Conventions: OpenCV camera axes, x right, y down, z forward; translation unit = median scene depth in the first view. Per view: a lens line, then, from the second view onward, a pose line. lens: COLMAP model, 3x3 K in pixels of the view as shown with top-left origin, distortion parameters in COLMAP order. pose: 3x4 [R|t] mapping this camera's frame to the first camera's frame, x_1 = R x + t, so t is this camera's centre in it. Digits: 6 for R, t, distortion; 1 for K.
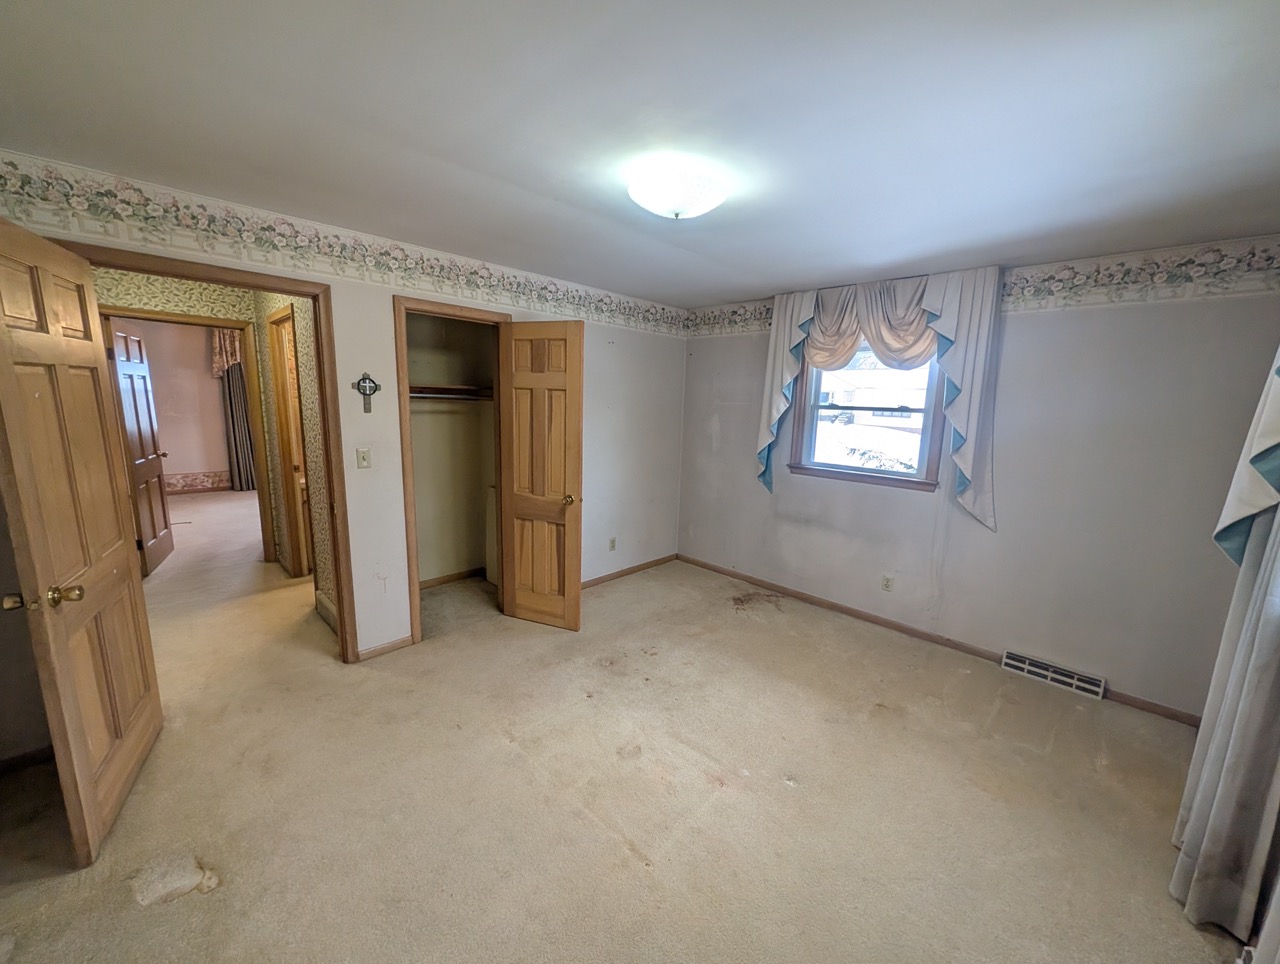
lens RADIAL K [[488.2, 0, 643.7], [0, 488.2, 482.1], [0, 0, 1]] dist [0.001484, 0.000117]
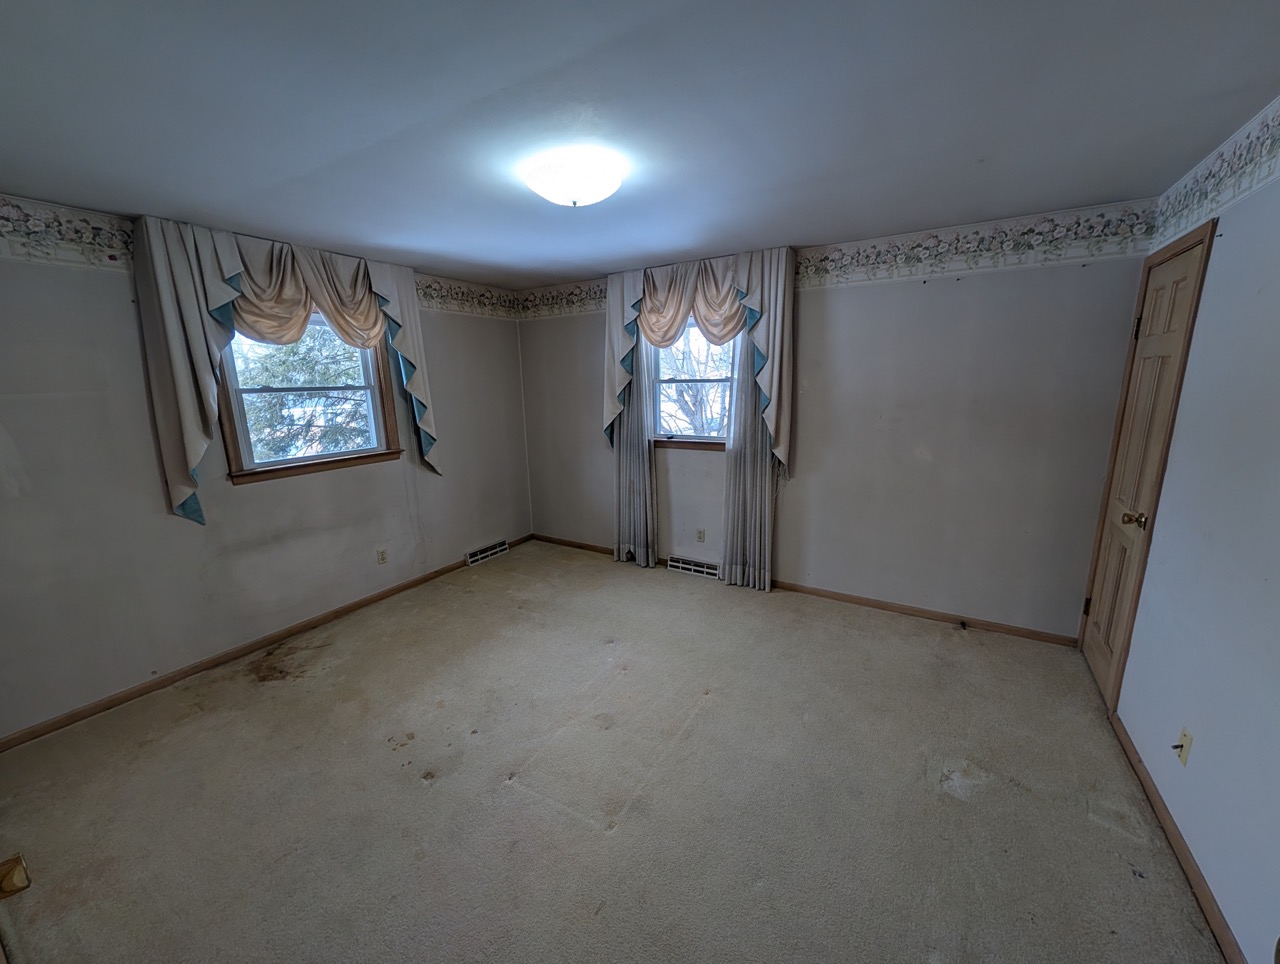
lens RADIAL K [[488.2, 0, 643.7], [0, 488.2, 482.1], [0, 0, 1]] dist [0.001484, 0.000117]
pose [[-0.217890, -0.232227, 0.947942, -0.623616], [0.174887, 0.946267, 0.272015, -0.139120], [-0.960176, 0.225052, -0.165569, 0.659550]]
